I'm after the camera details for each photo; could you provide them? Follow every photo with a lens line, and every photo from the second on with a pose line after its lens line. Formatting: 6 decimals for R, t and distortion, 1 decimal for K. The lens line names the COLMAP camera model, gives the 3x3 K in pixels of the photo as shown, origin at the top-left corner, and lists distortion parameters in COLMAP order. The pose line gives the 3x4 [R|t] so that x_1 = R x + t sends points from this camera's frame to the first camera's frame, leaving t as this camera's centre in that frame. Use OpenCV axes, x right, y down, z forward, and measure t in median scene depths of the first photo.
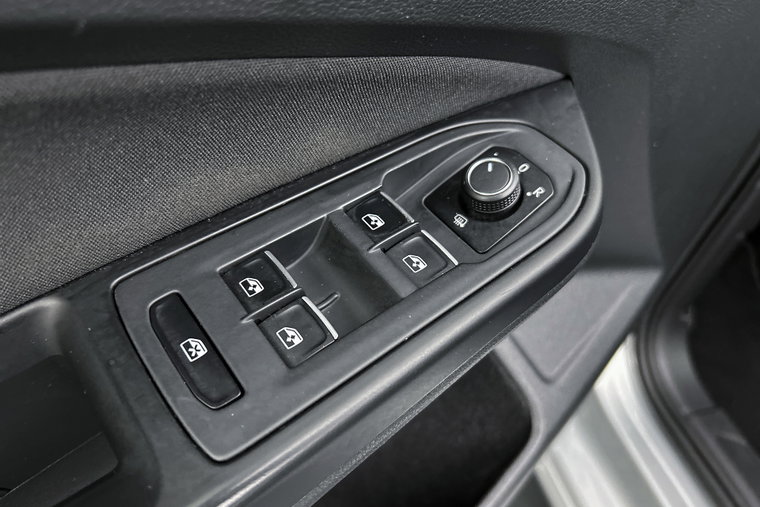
lens RADIAL K [[567.6, 0, 379.9], [0, 567.6, 267.0], [0, 0, 1]] dist [0.071643, -0.076864]
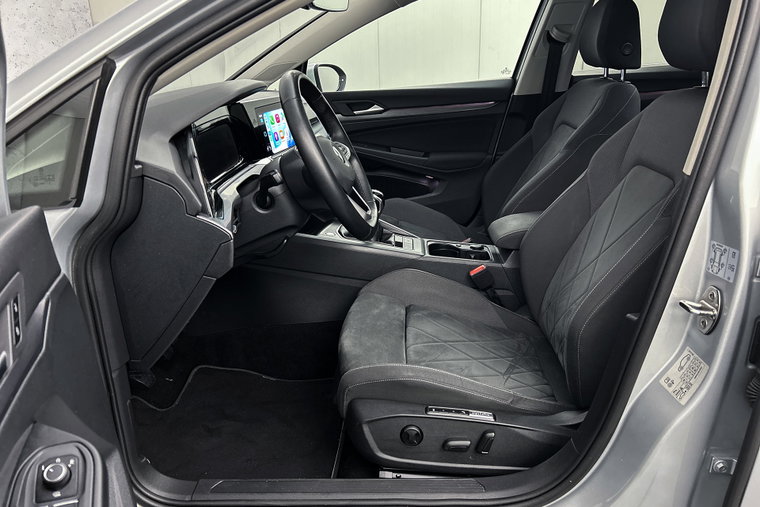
lens RADIAL K [[567.6, 0, 379.9], [0, 567.6, 267.0], [0, 0, 1]] dist [0.071643, -0.076864]
pose [[0.311759, -0.467602, 0.827136, -0.917603], [0.698959, 0.702548, 0.133722, -0.117818], [-0.643632, 0.536445, 0.545861, -1.579648]]
